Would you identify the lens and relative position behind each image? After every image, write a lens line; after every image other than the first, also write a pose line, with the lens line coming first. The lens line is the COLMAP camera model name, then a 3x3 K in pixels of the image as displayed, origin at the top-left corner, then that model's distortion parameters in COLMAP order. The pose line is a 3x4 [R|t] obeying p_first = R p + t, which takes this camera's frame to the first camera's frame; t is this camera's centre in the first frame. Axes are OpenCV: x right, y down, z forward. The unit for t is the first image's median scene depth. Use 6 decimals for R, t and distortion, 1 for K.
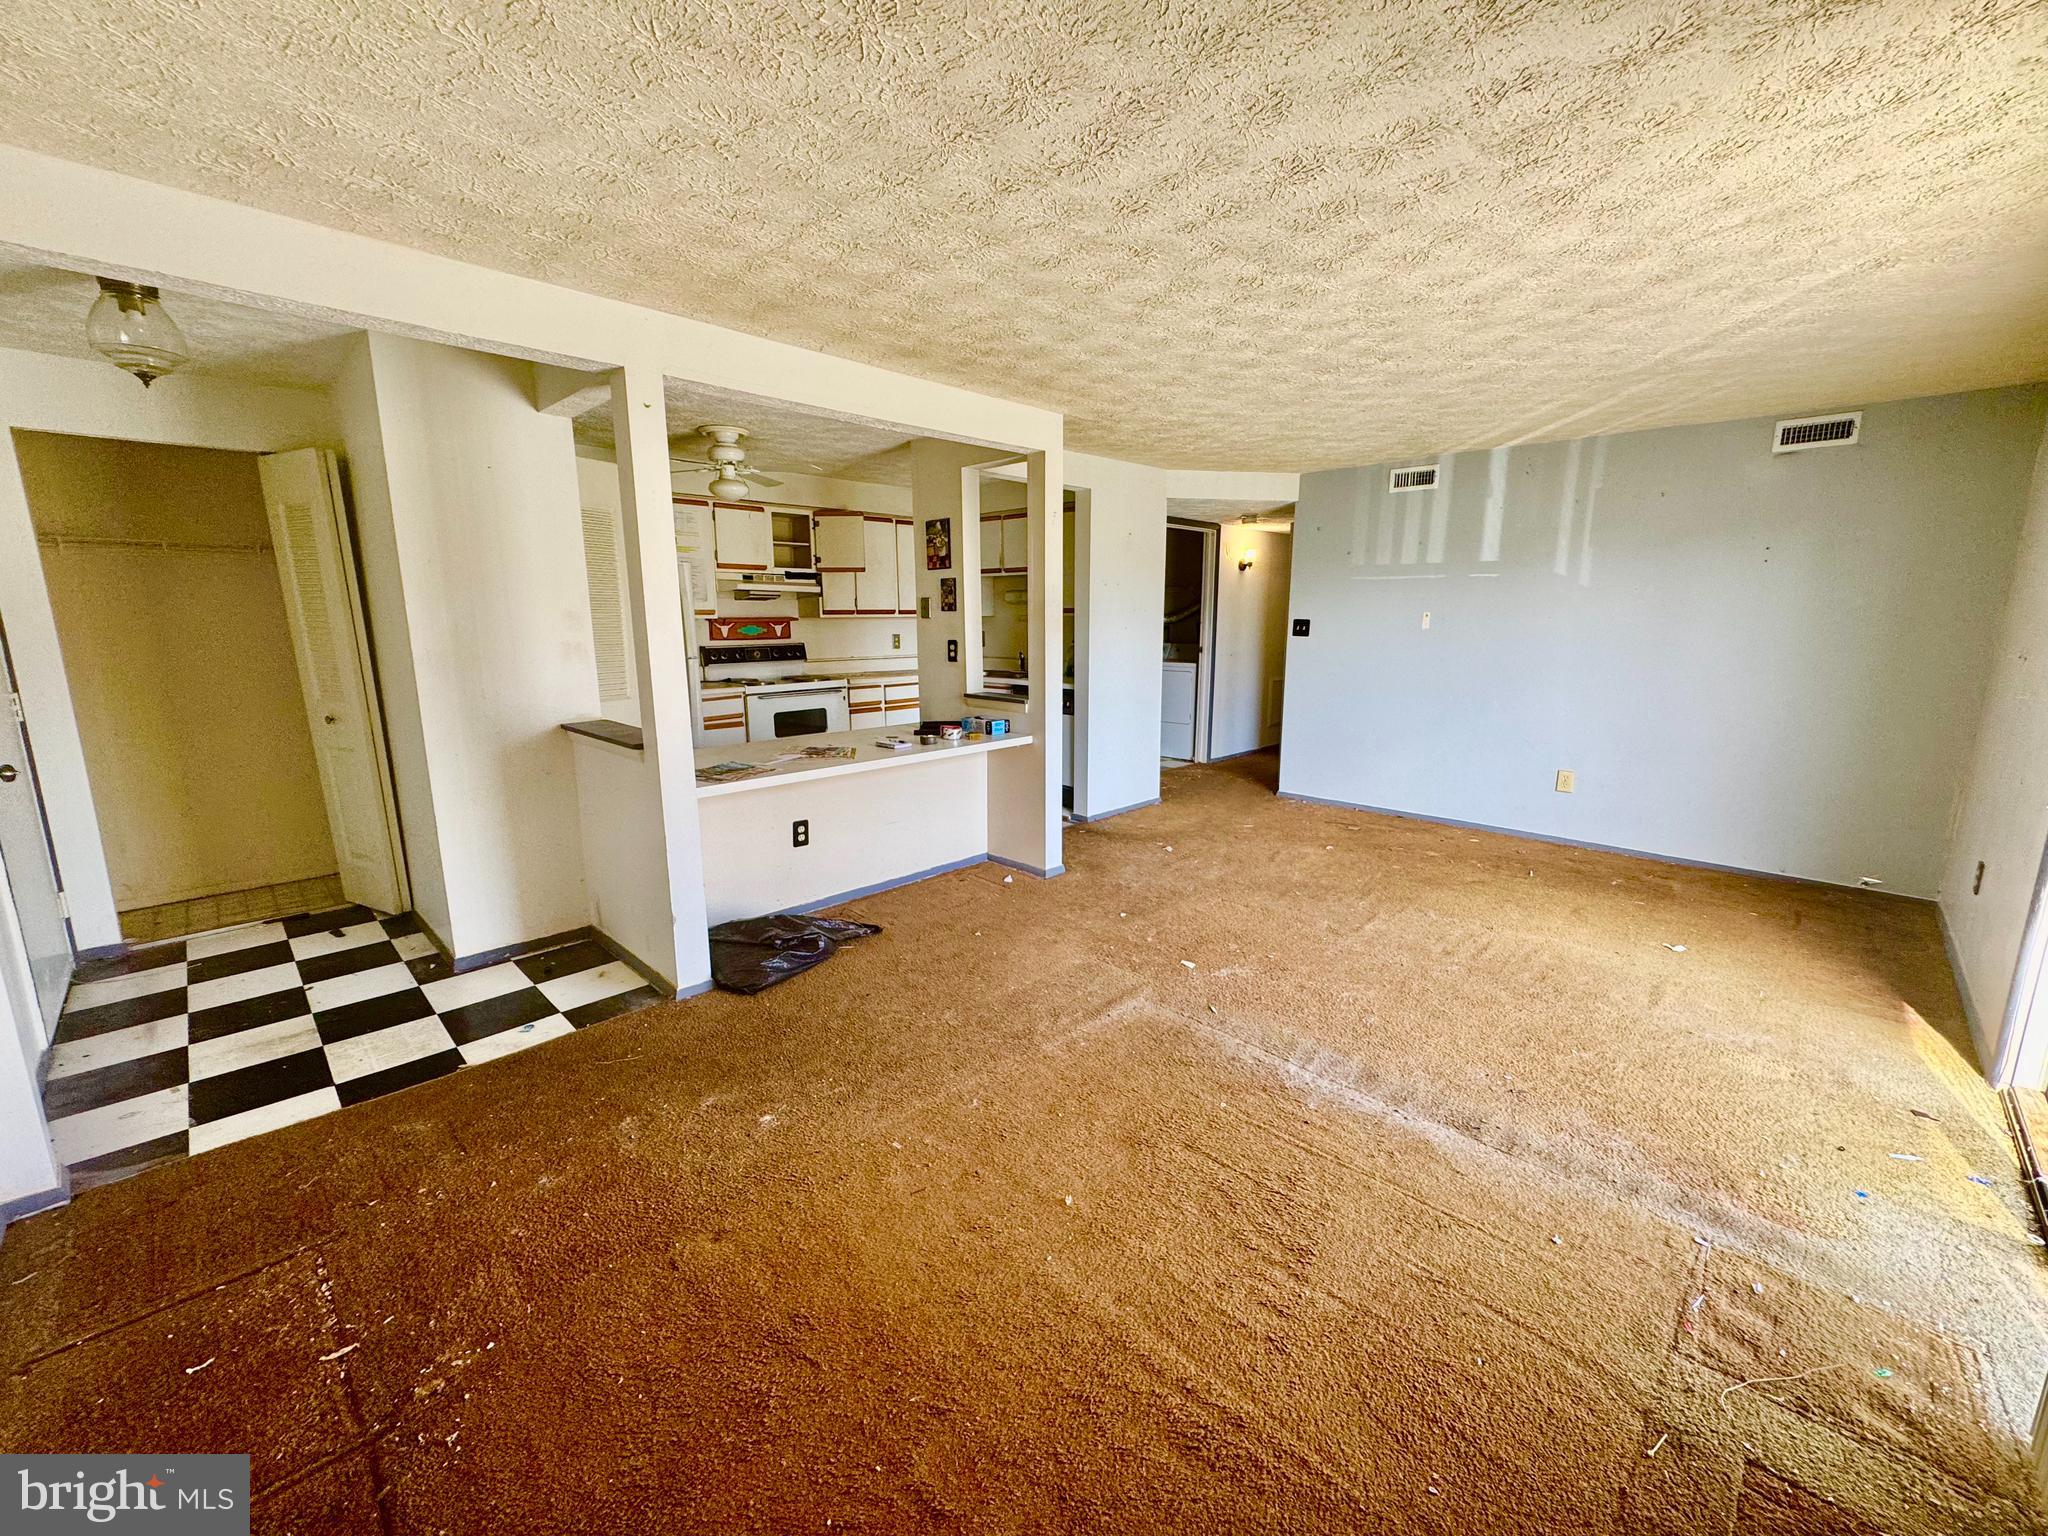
lens RADIAL K [[815.8, 0, 1024.5], [0, 815.8, 766.5], [0, 0, 1]] dist [-0.003550, -0.000326]
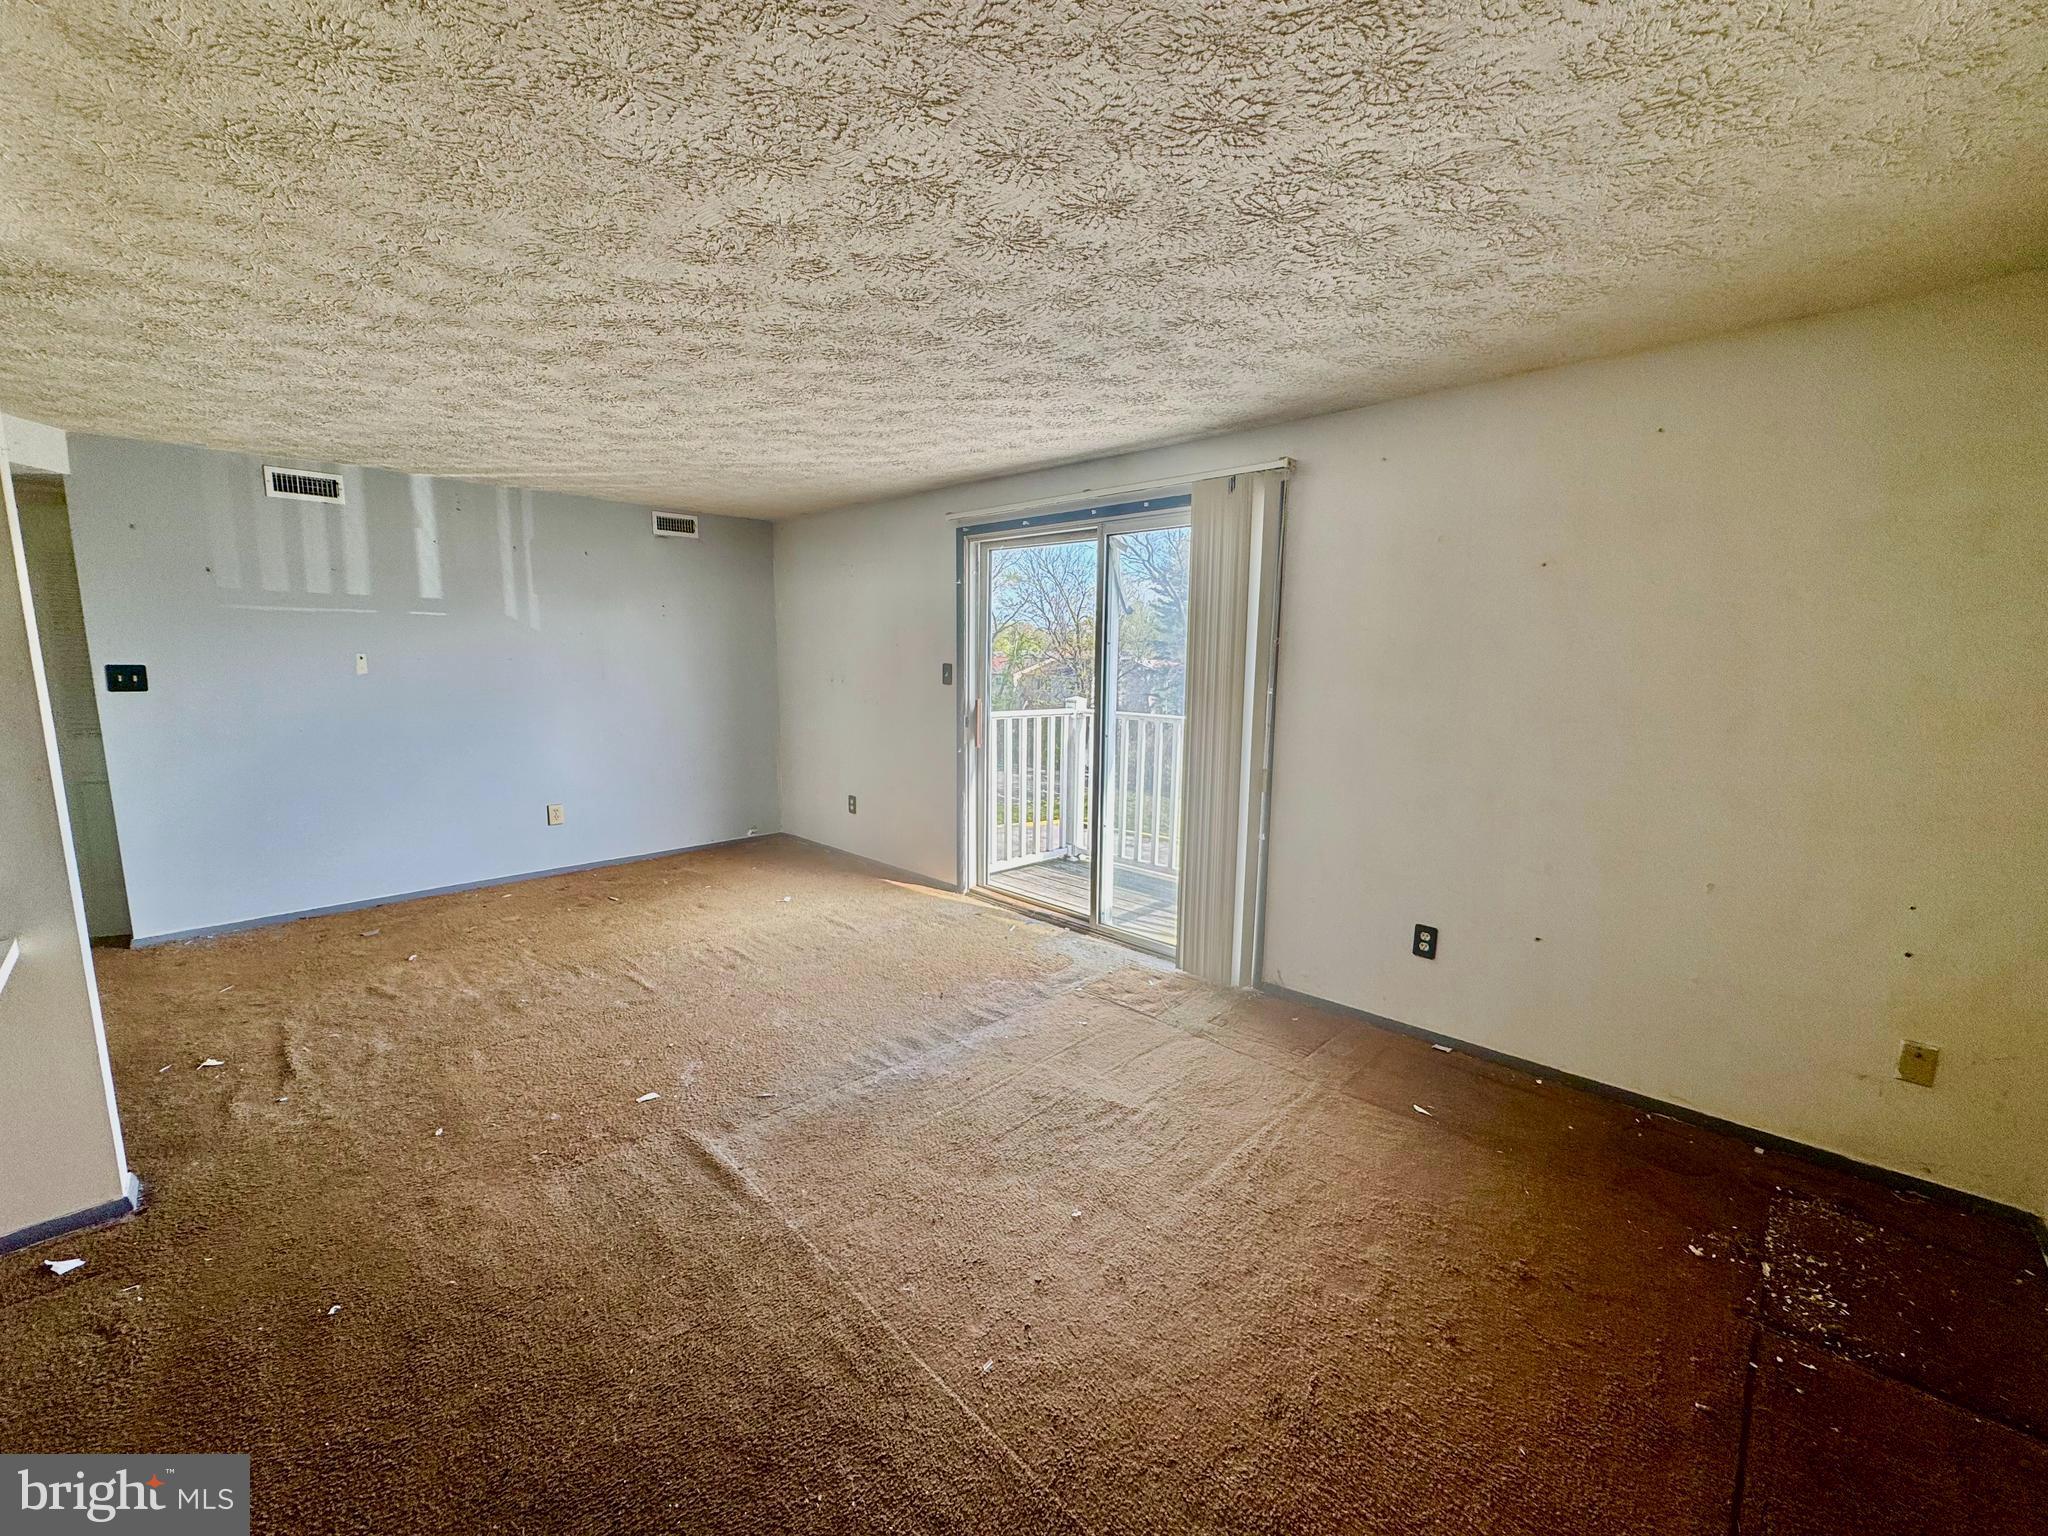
lens RADIAL K [[815.8, 0, 1032.4], [0, 815.8, 766.2], [0, 0, 1]] dist [-0.003550, -0.000326]
pose [[-0.018799, -0.141807, 0.989716, -0.319124], [0.177463, 0.973700, 0.142883, -0.070719], [-0.983948, 0.178324, 0.006861, 0.323177]]
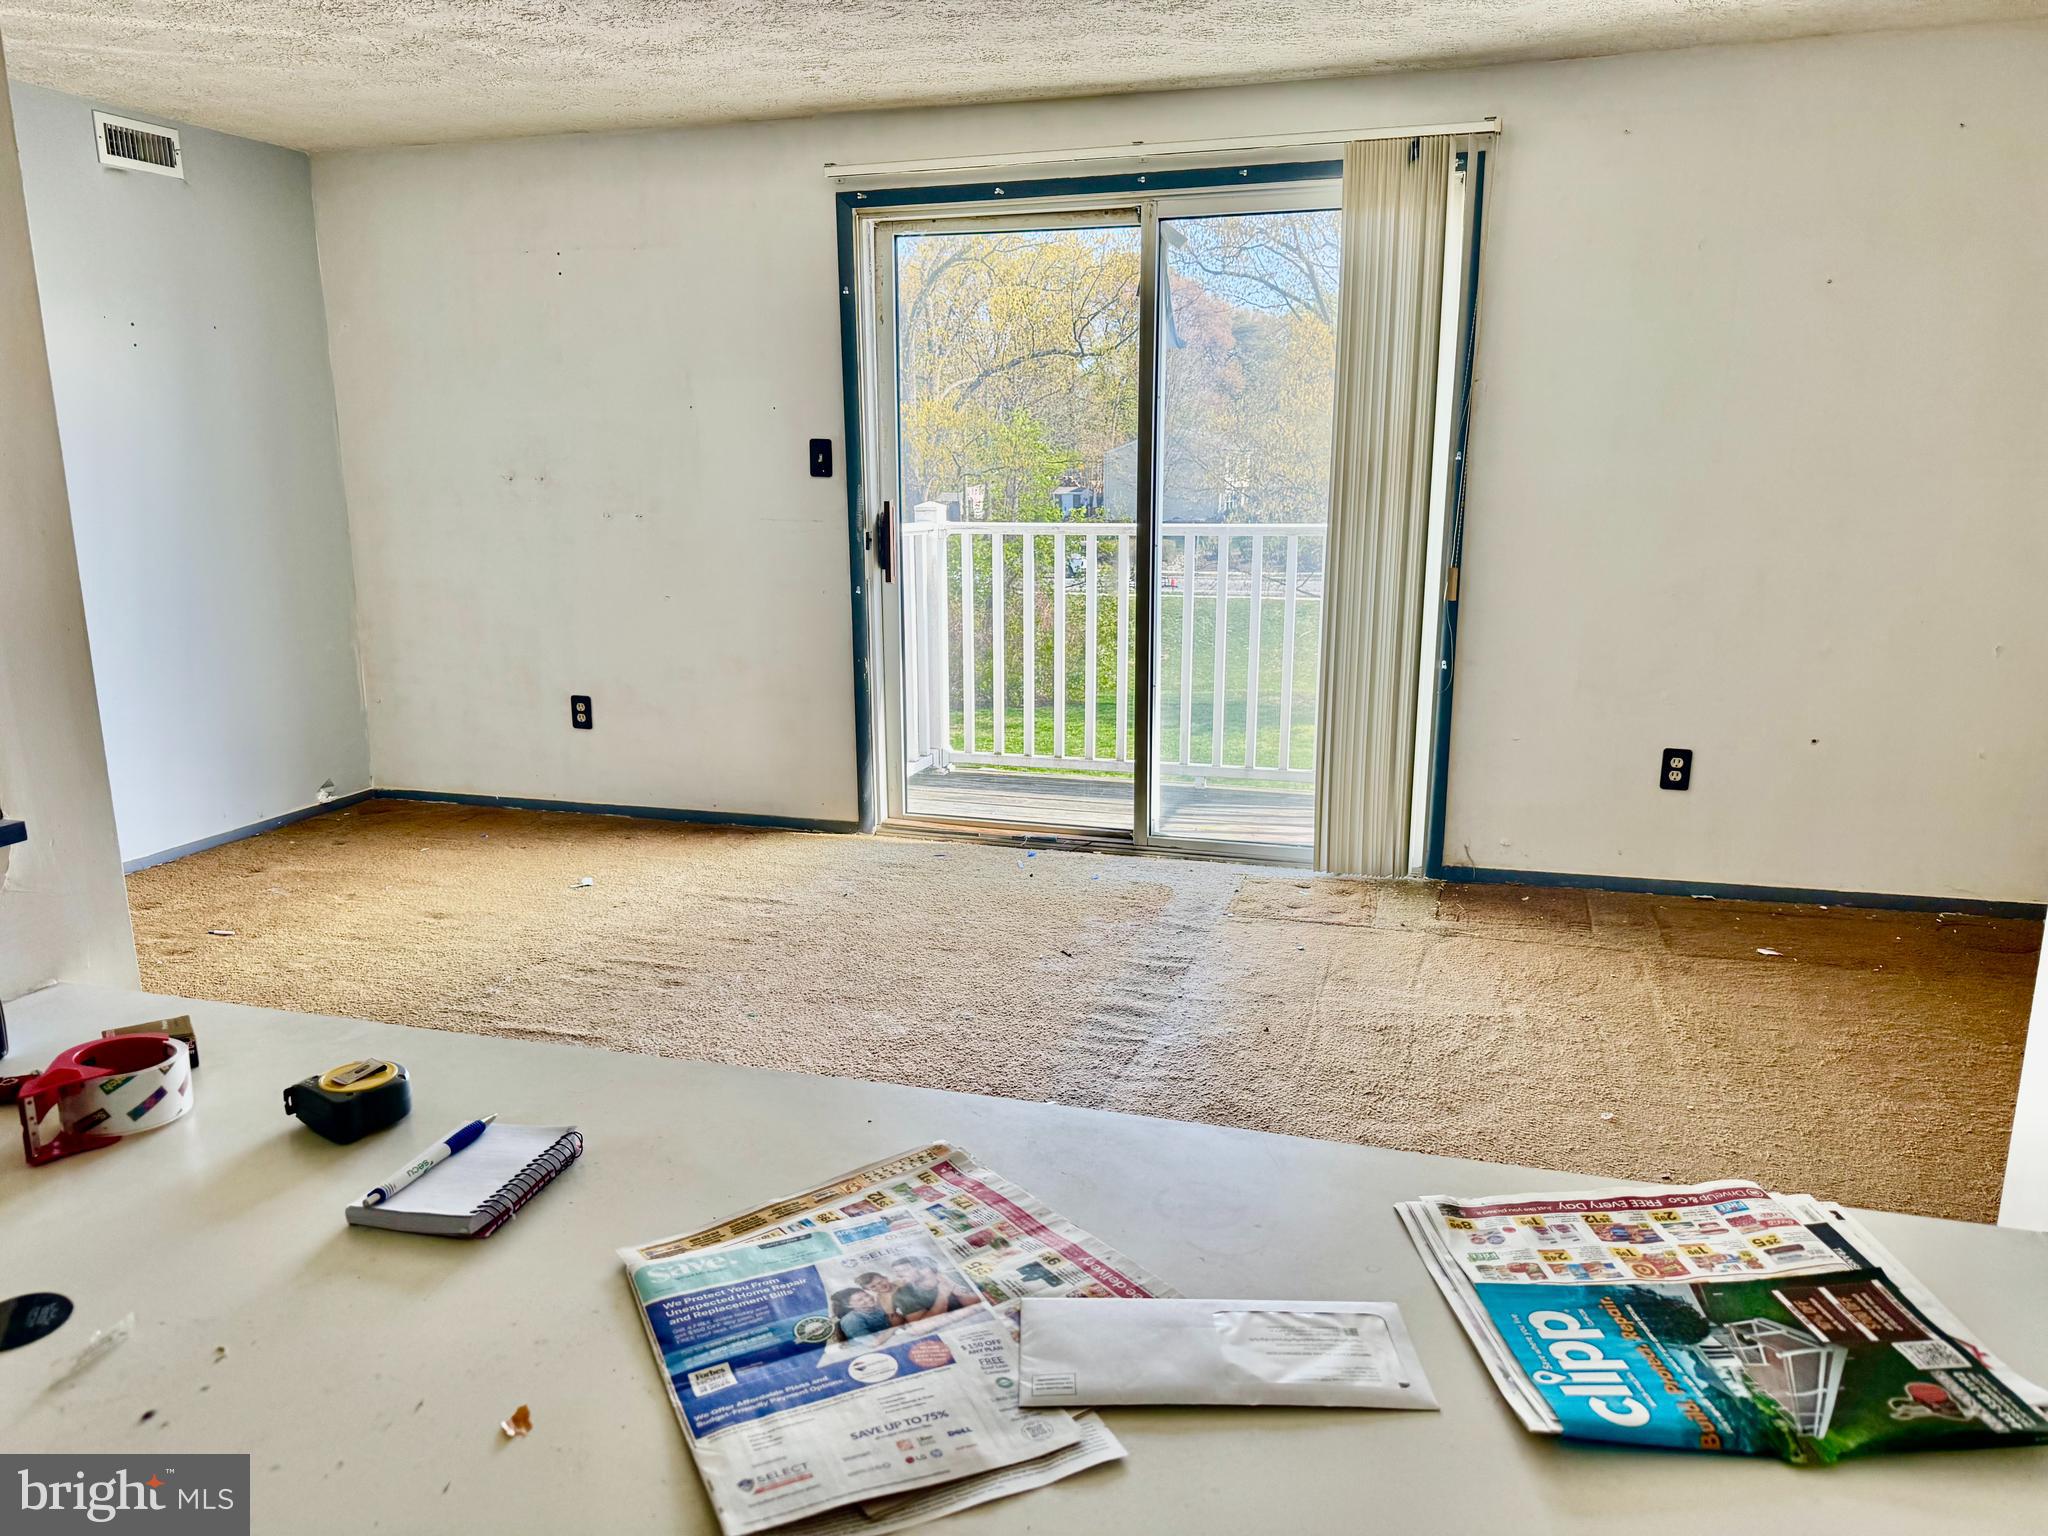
lens RADIAL K [[1445.2, 0, 1034.2], [0, 1445.2, 782.9], [0, 0, 1]] dist [0.029730, -0.024338]
pose [[-0.464980, -0.193365, 0.863946, -0.308058], [0.171989, 0.937536, 0.302401, -0.114546], [-0.868454, 0.289200, -0.402679, 0.687026]]
